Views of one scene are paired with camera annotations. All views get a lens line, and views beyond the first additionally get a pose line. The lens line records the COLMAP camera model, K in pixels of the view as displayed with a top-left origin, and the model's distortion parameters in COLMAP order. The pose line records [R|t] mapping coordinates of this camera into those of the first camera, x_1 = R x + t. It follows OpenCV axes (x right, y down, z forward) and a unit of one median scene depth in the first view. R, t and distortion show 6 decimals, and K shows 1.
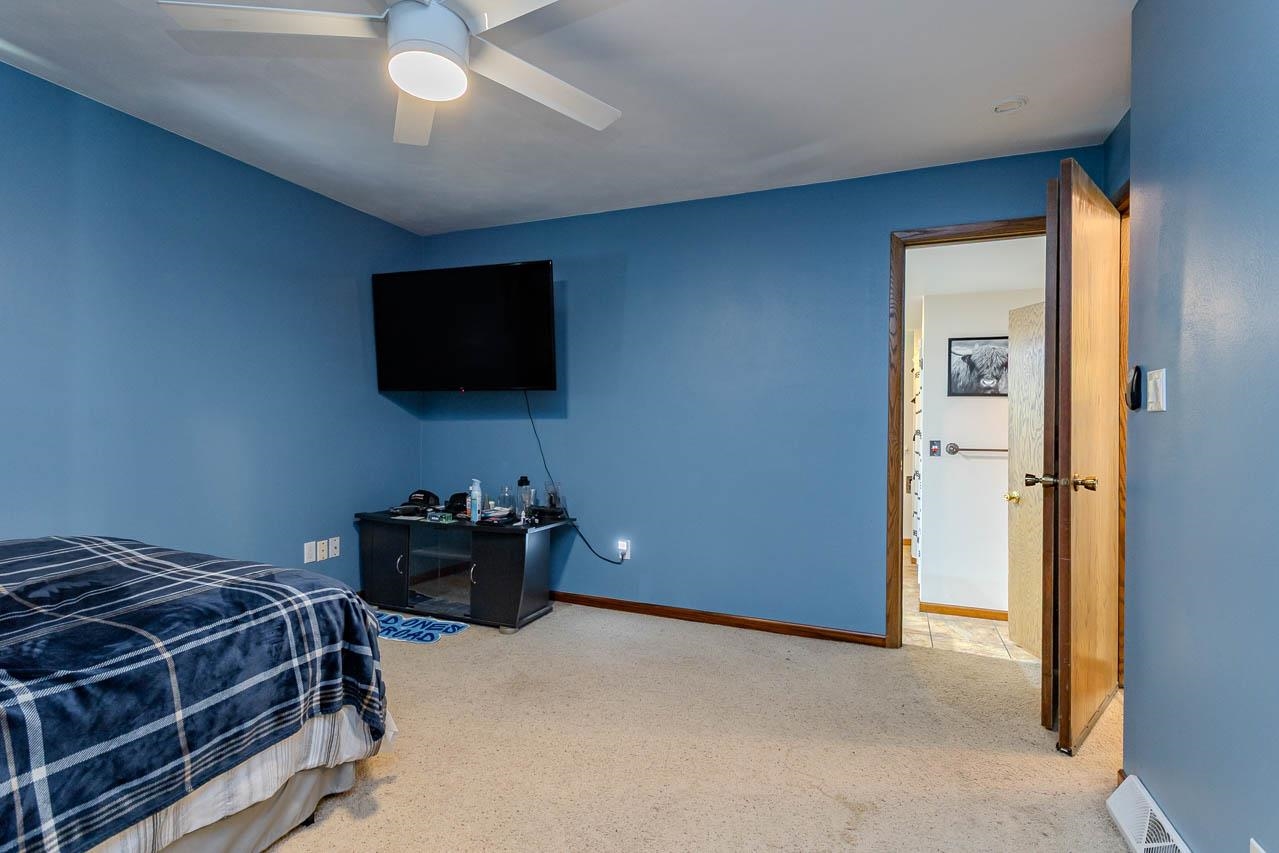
lens RADIAL K [[605.8, 0, 638.5], [0, 605.8, 424.2], [0, 0, 1]] dist [0.000267, -0.000030]
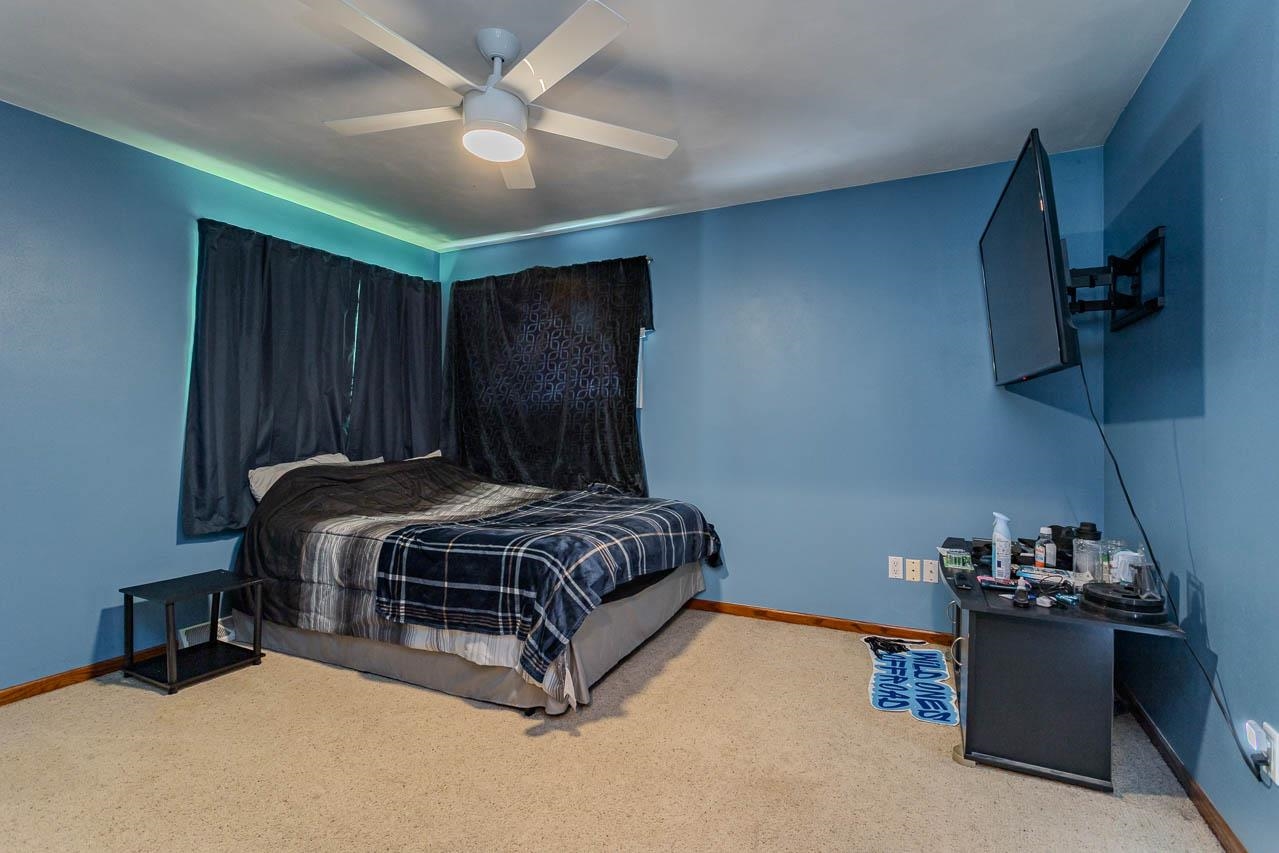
lens RADIAL K [[605.8, 0, 638.5], [0, 605.8, 431.6], [0, 0, 1]] dist [0.000267, -0.000030]
pose [[-0.072507, -0.003255, -0.997363, 0.439324], [-0.000819, 0.999995, -0.003204, 0.006462], [0.997368, 0.000585, -0.072510, 0.715400]]
